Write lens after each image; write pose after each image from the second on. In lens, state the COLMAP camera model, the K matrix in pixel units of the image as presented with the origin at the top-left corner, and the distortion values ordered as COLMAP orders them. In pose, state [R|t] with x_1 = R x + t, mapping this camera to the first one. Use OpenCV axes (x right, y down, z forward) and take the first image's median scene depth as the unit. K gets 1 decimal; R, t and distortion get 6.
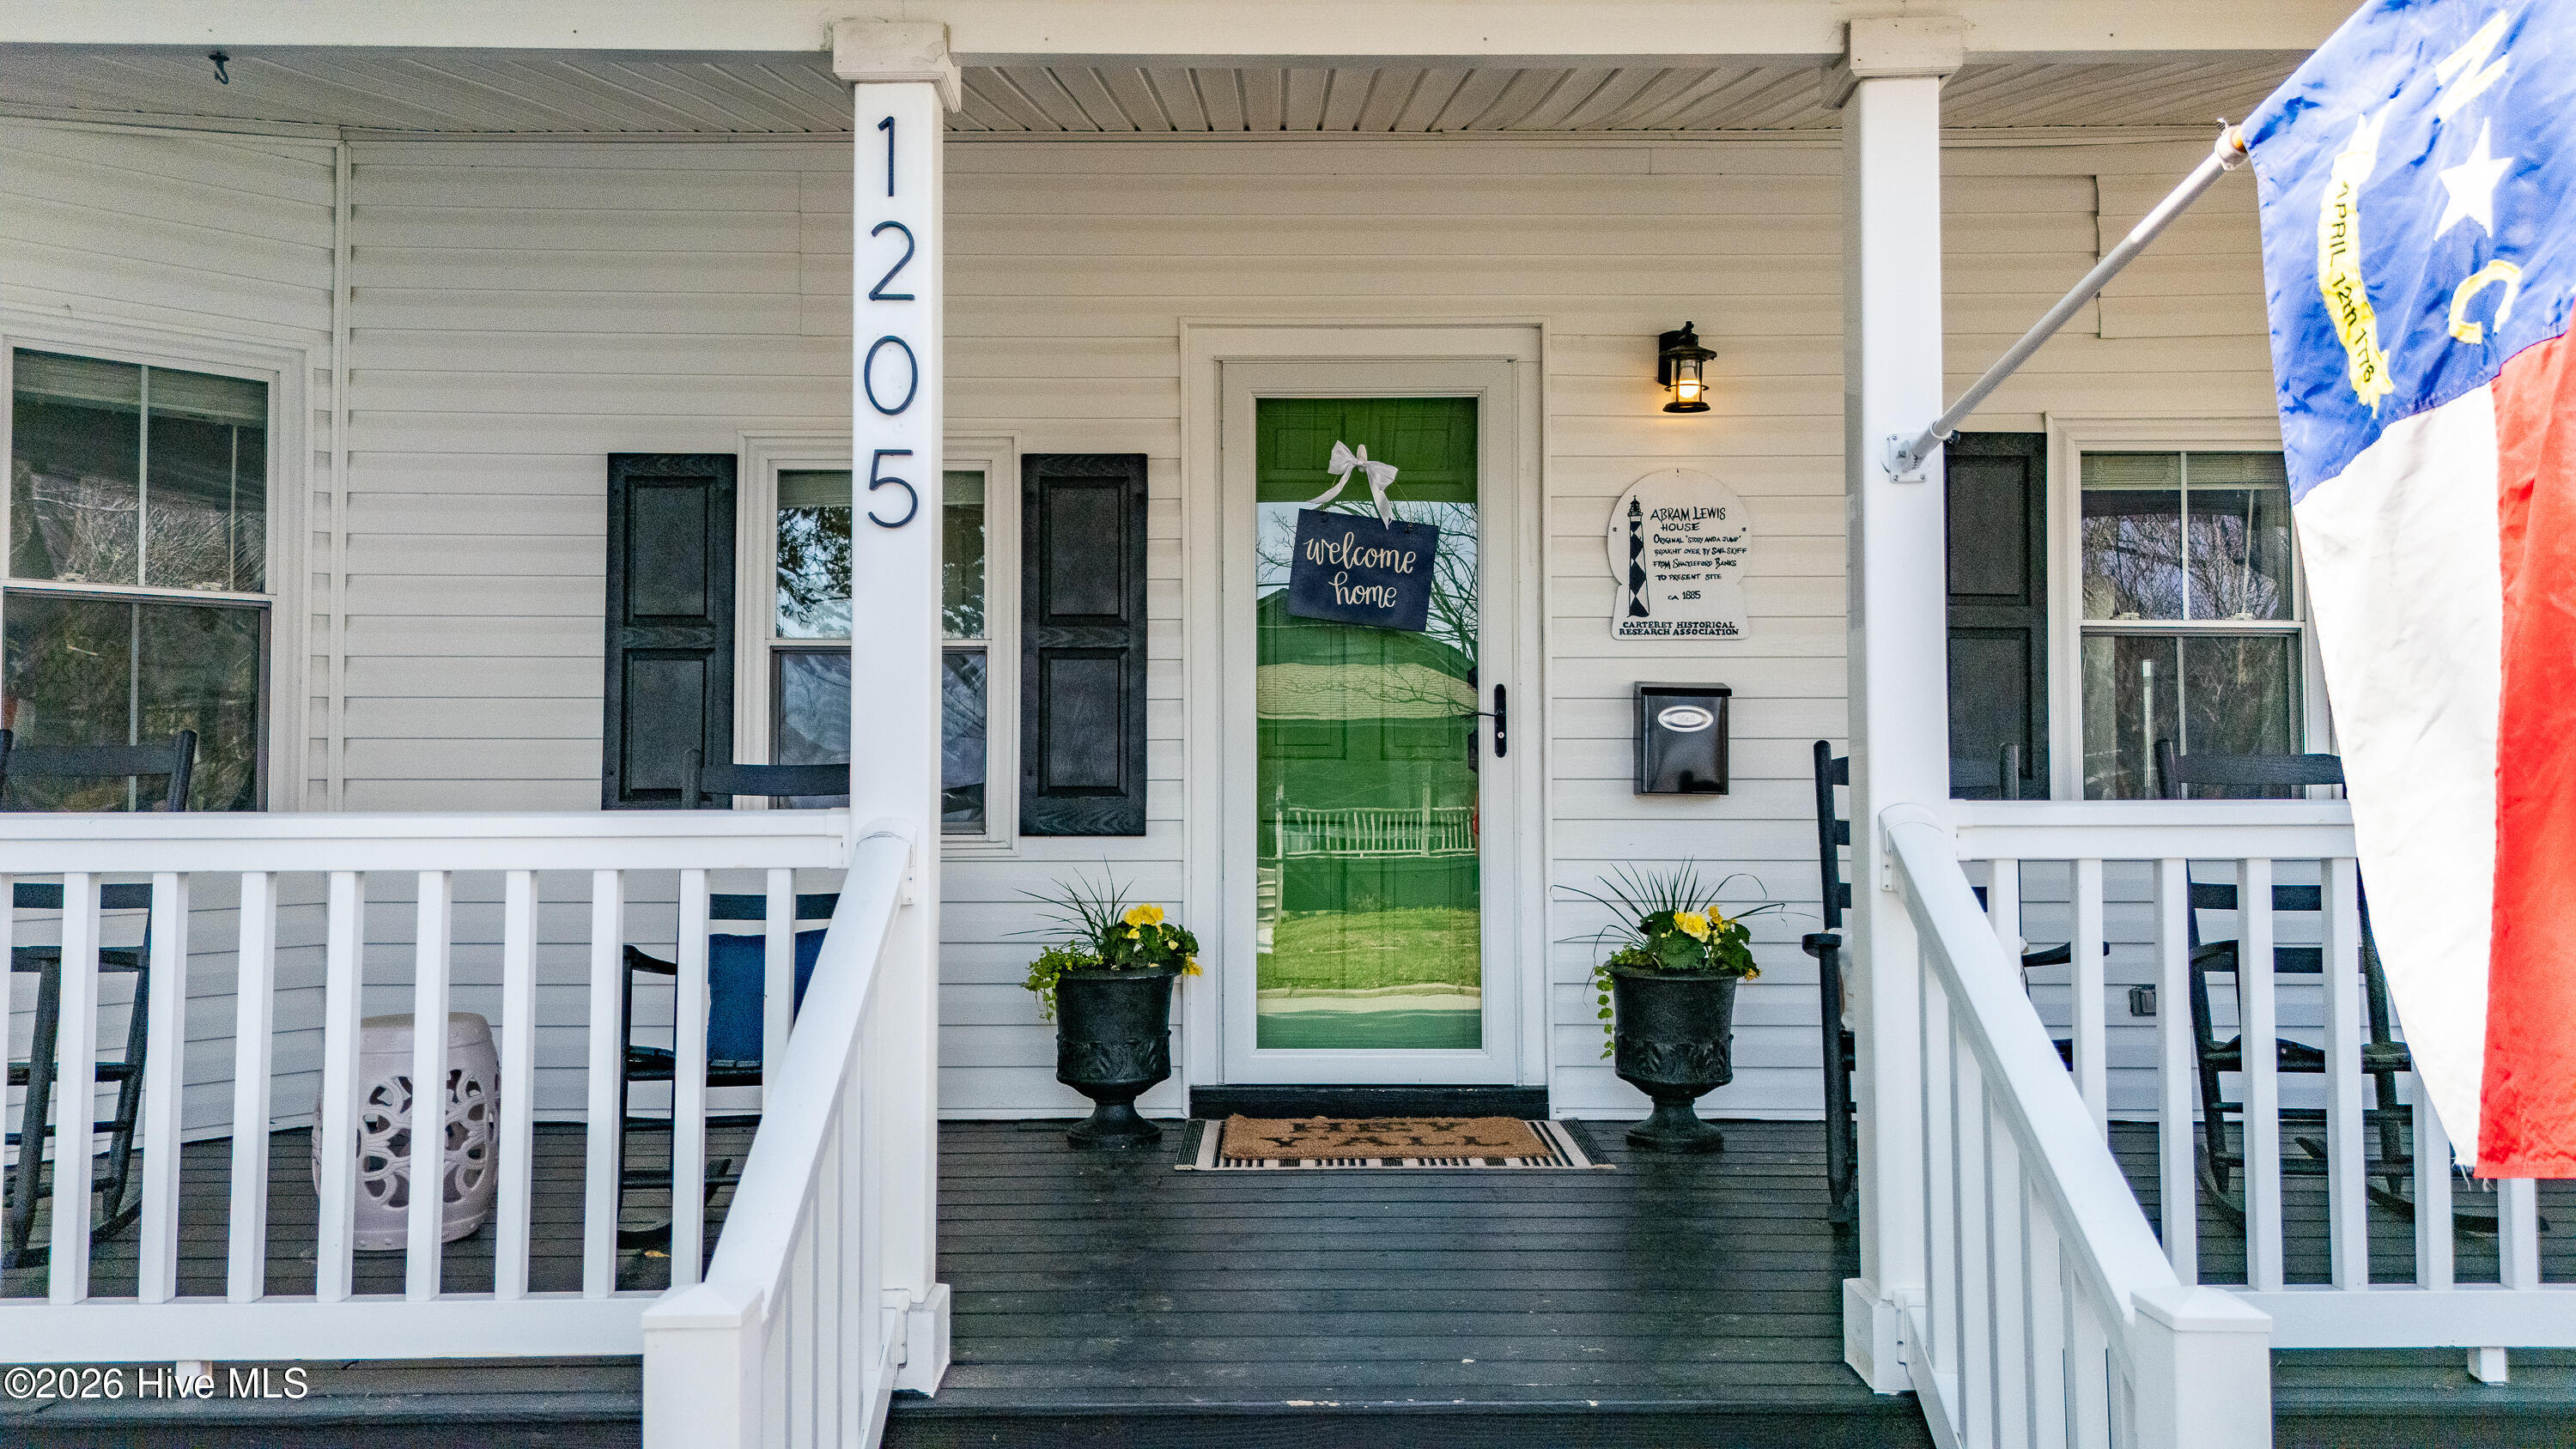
lens RADIAL K [[1887.0, 0, 1284.7], [0, 1887.0, 732.2], [0, 0, 1]] dist [0.020745, 0.000020]
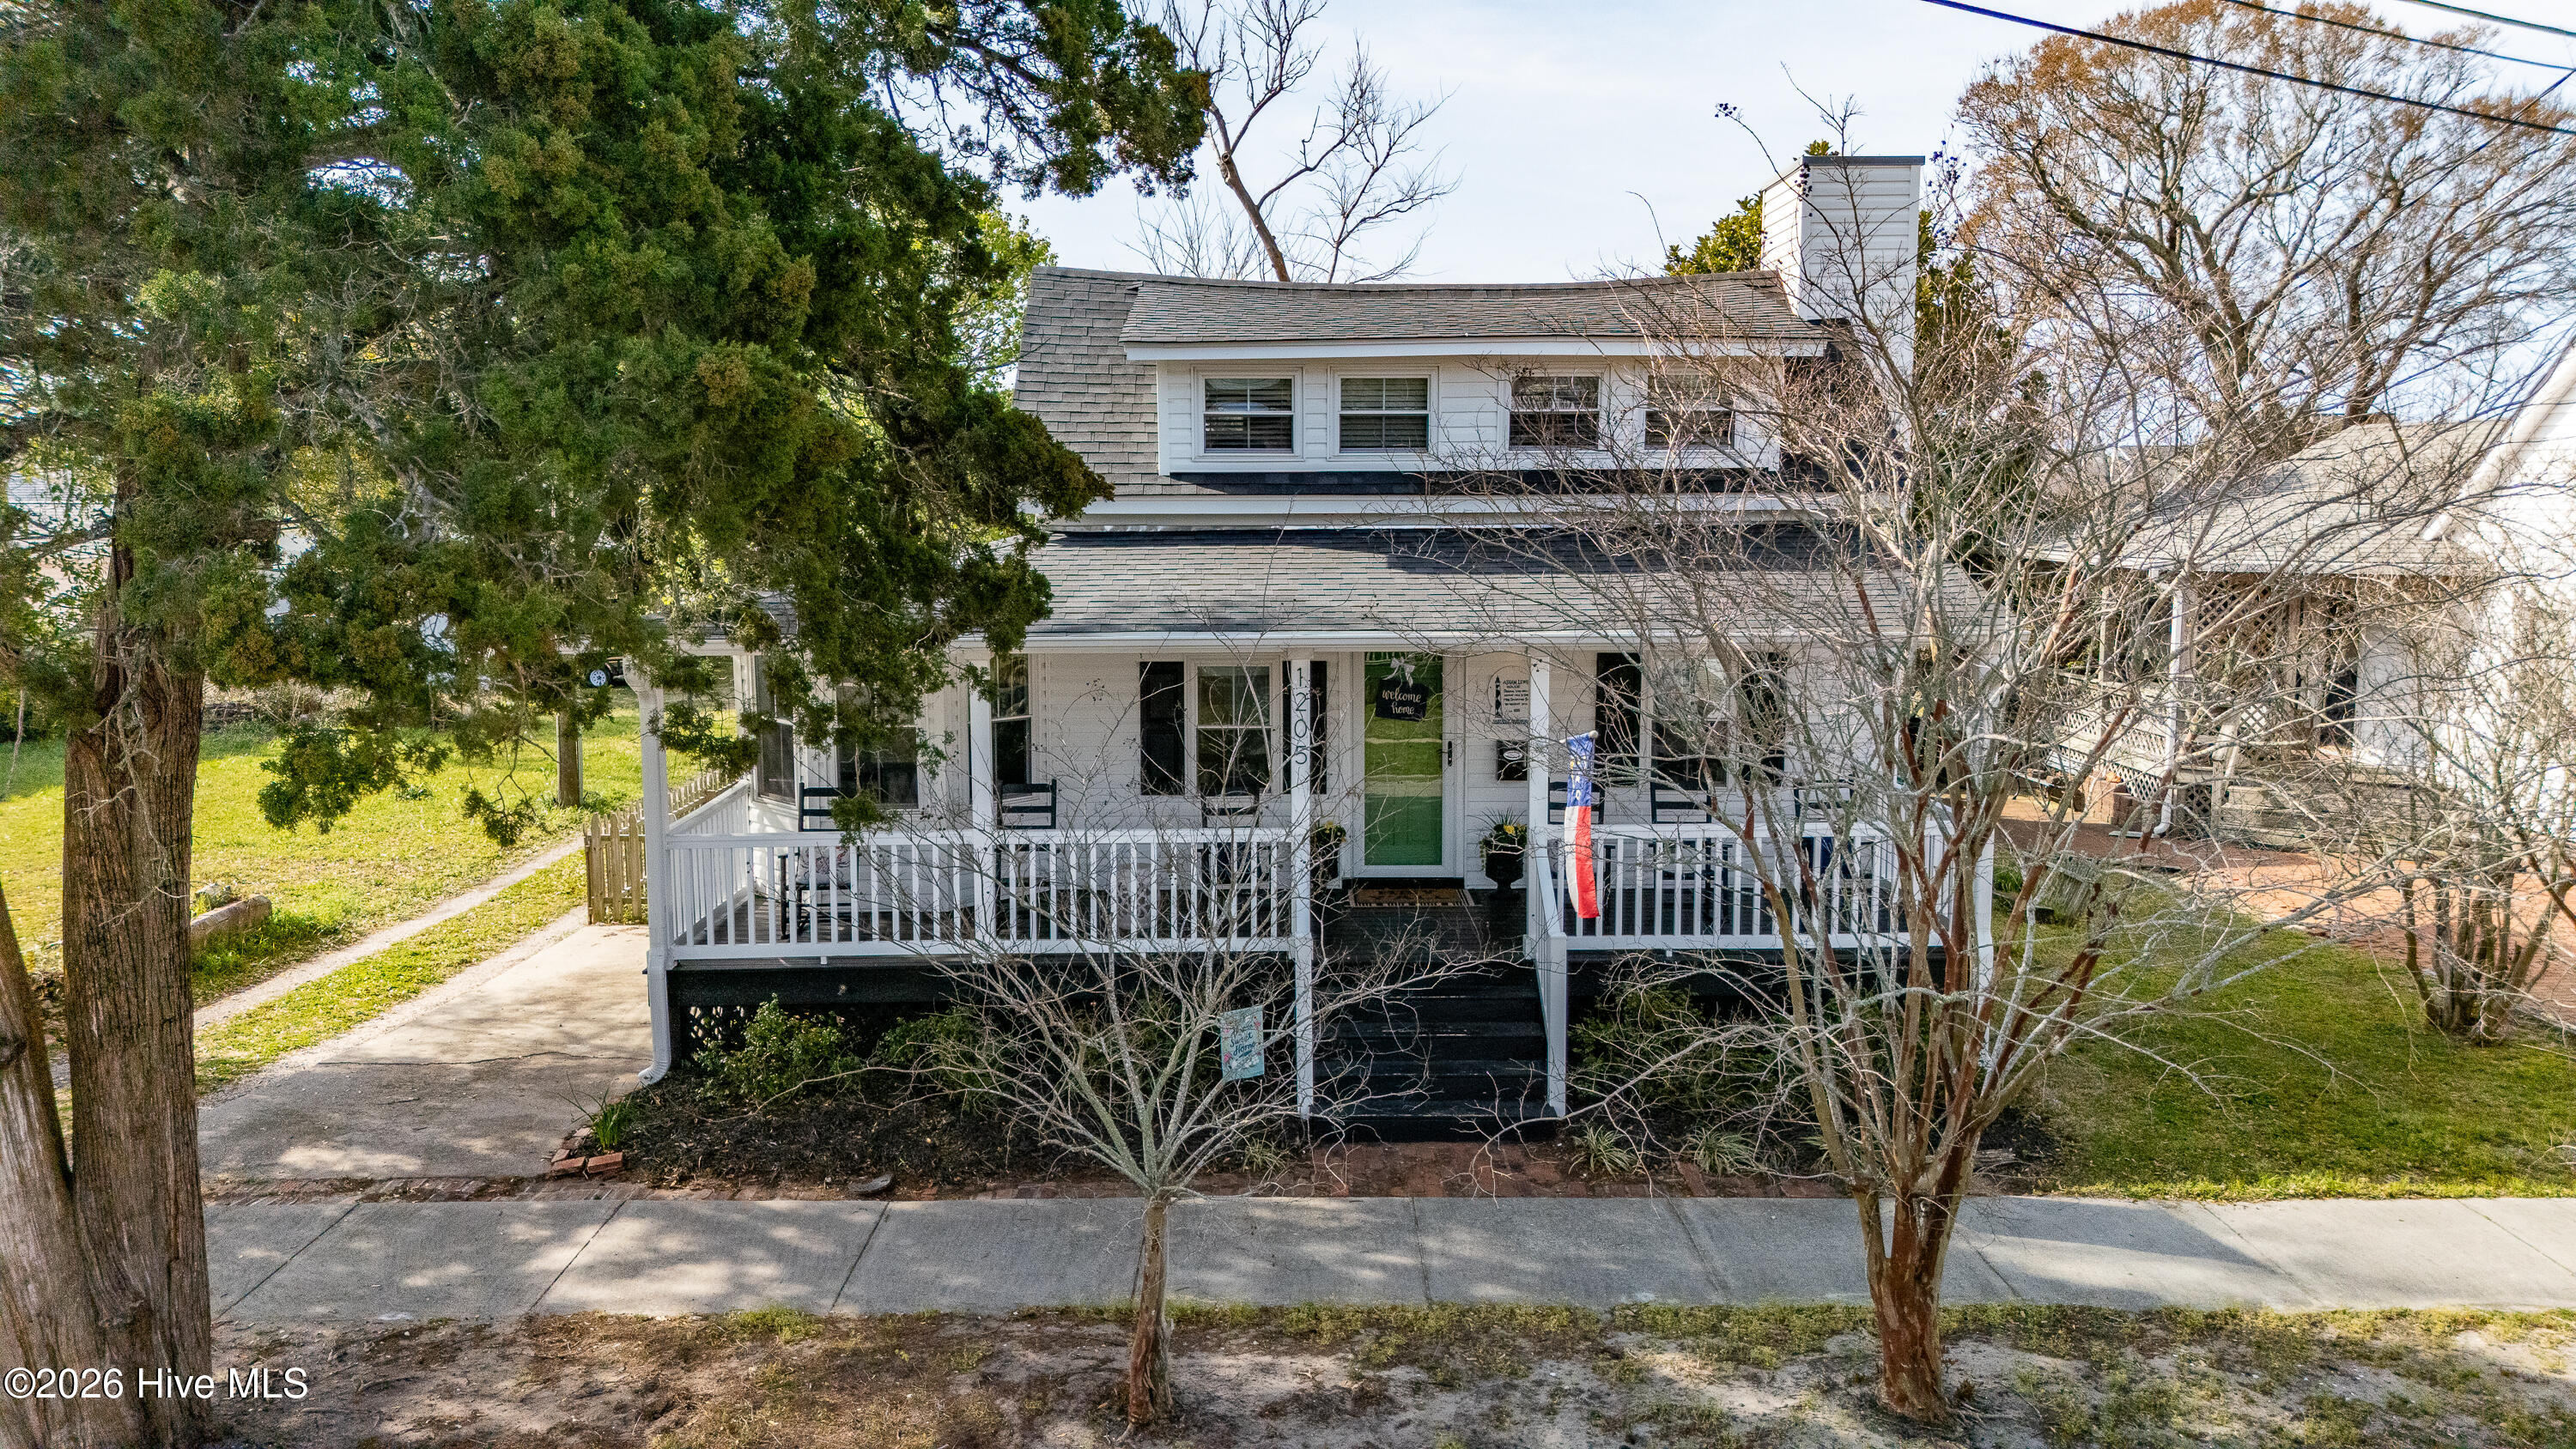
lens RADIAL K [[1887.0, 0, 1289.2], [0, 1887.0, 723.8], [0, 0, 1]] dist [0.020745, 0.000020]
pose [[0.999981, -0.003054, 0.005422, -0.149416], [0.002168, 0.987658, 0.156610, -0.513757], [-0.005833, -0.156595, 0.987646, -1.877293]]
